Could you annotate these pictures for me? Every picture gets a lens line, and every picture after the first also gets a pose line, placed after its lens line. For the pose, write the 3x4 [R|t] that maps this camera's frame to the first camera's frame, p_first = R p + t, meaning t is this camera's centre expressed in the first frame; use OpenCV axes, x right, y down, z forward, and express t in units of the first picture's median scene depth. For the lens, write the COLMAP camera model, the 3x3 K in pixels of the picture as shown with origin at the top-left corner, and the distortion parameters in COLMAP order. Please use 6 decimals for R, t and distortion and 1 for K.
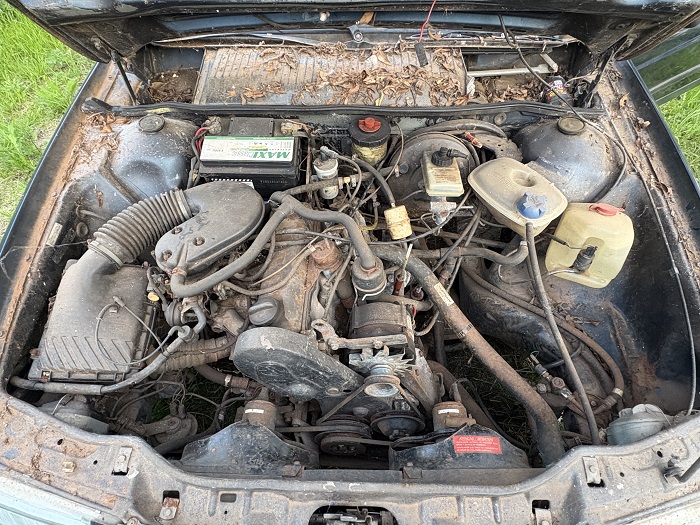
lens RADIAL K [[392.4, 0, 350.0], [0, 392.4, 262.5], [0, 0, 1]] dist [-0.001082, 0.000174]
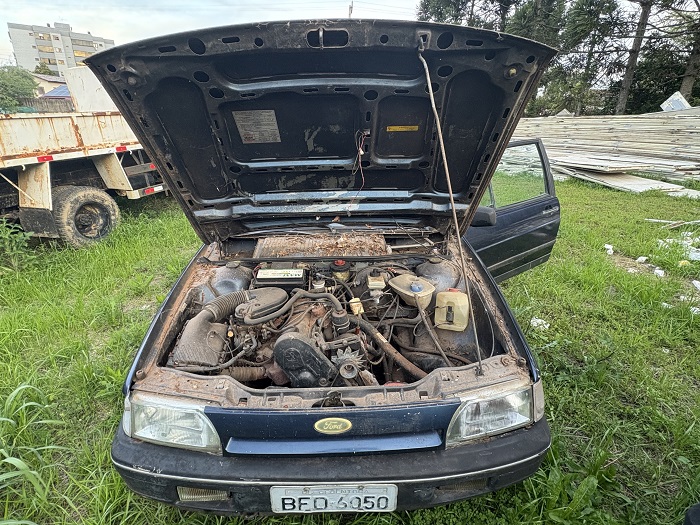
lens RADIAL K [[367.9, 0, 350.0], [0, 367.9, 262.5], [0, 0, 1]] dist [0.000179, -0.000266]
pose [[0.998738, -0.023277, 0.044514, 0.016763], [0.042998, 0.854288, -0.518019, 0.659795], [-0.025970, 0.519279, 0.854210, -0.664107]]
